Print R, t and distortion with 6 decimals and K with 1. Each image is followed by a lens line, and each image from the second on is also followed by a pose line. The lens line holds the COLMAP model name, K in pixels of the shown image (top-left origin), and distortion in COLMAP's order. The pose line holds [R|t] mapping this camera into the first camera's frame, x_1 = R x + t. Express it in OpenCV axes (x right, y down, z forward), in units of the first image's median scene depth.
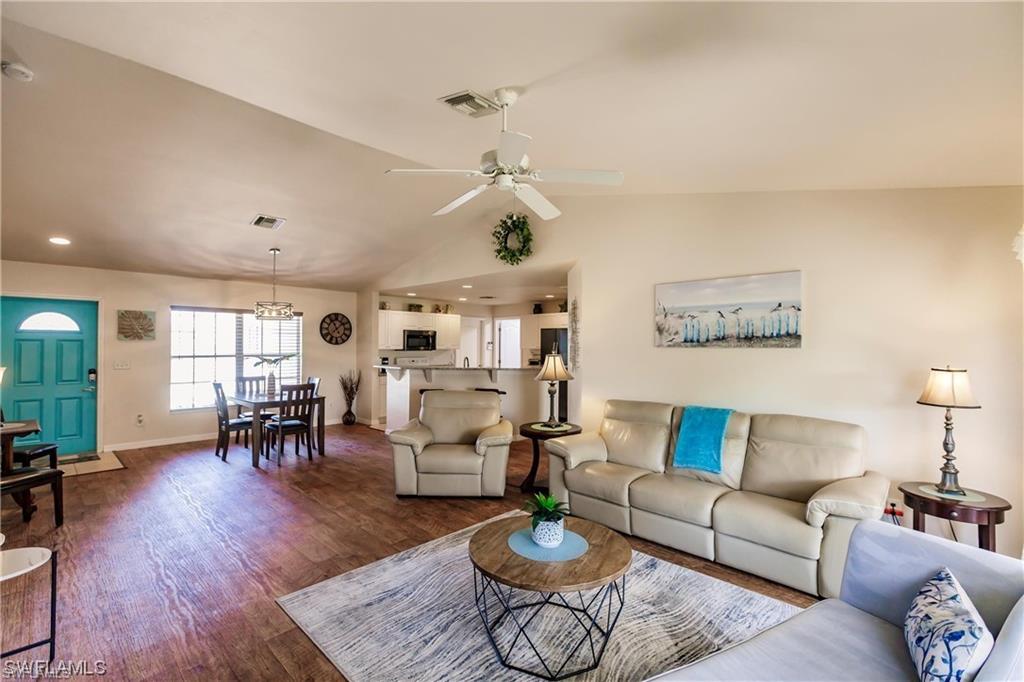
lens RADIAL K [[451.7, 0, 509.8], [0, 451.7, 341.8], [0, 0, 1]] dist [-0.000168, 0.000037]
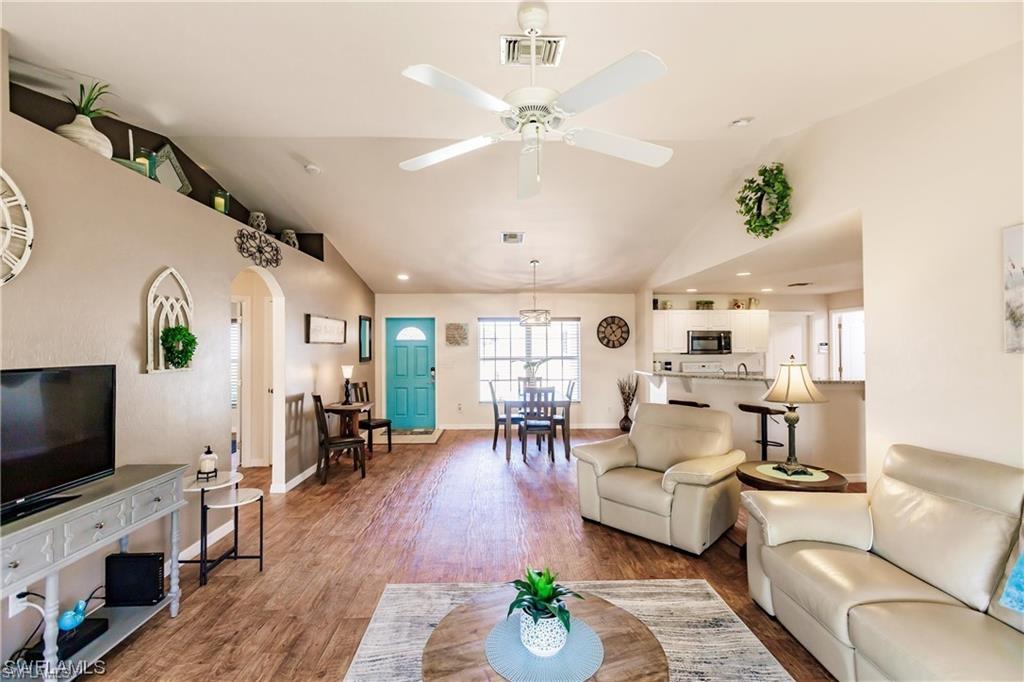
lens RADIAL K [[451.7, 0, 509.8], [0, 451.7, 341.8], [0, 0, 1]] dist [-0.000168, 0.000037]
pose [[0.714446, -0.015187, -0.699526, 0.194373], [0.012340, 0.999882, -0.009103, -0.001729], [0.699582, -0.002129, 0.714549, 0.176841]]
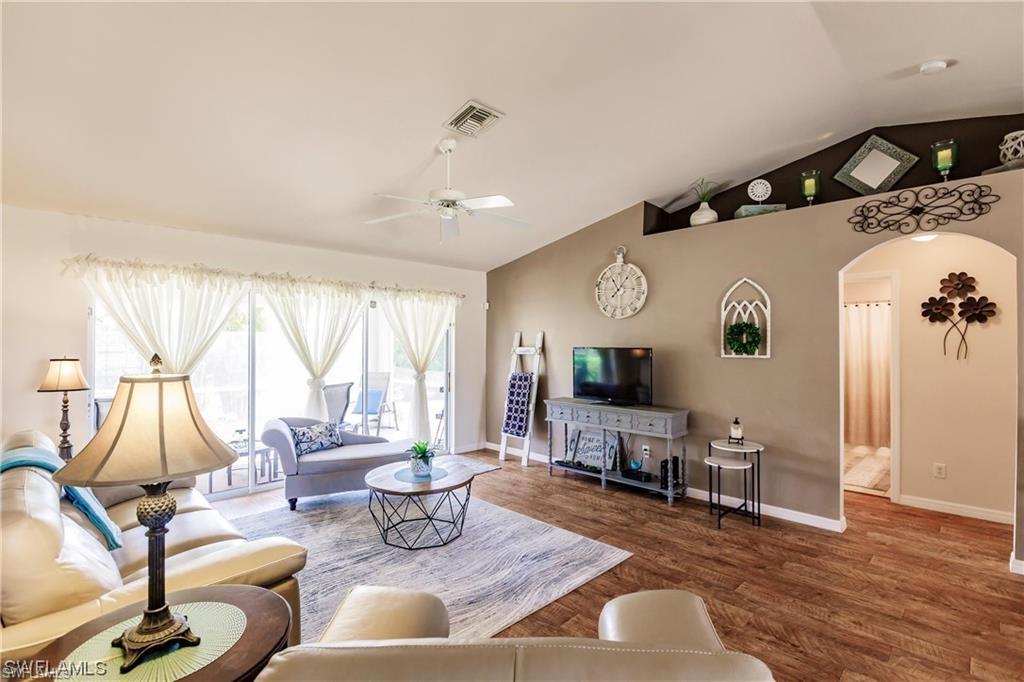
lens RADIAL K [[470.9, 0, 512.0], [0, 470.9, 341.0], [0, 0, 1]] dist [0.000072, -0.000062]
pose [[-0.999844, -0.007293, 0.016089, -0.088800], [-0.007426, 0.999939, -0.008184, 0.006331], [-0.016029, -0.008302, -0.999837, 0.941396]]
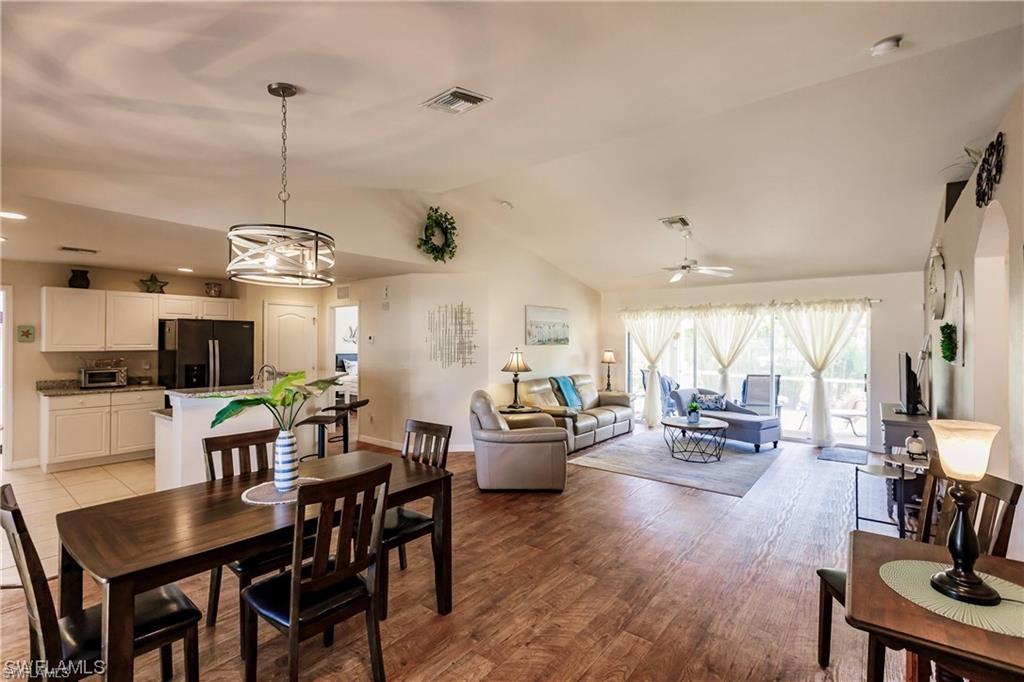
lens RADIAL K [[461.1, 0, 509.1], [0, 461.1, 340.6], [0, 0, 1]] dist [-0.000099, 0.000199]
pose [[-0.090394, -0.001524, 0.995905, -0.893409], [-0.008436, 0.999964, 0.000765, -0.003228], [-0.995870, -0.008332, -0.090404, 0.841749]]
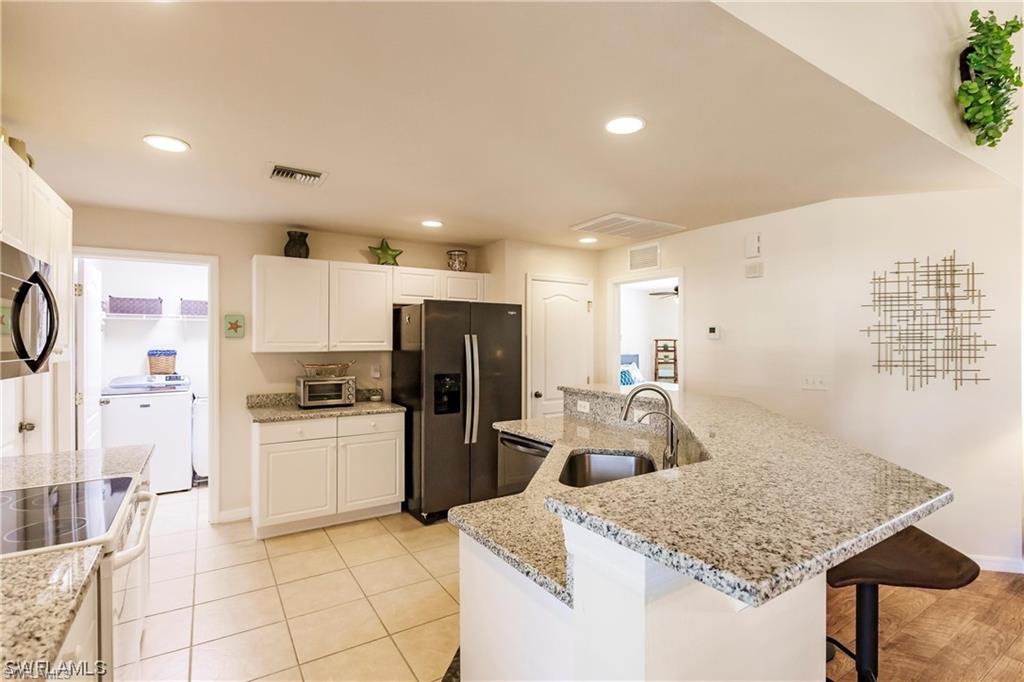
lens RADIAL K [[478.9, 0, 520.6], [0, 478.9, 342.7], [0, 0, 1]] dist [-0.000547, -0.000061]
pose [[0.218987, -0.007729, 0.975697, -0.466325], [-0.005196, 0.999945, 0.009087, 0.006286], [-0.975714, -0.007060, 0.218934, 1.174825]]
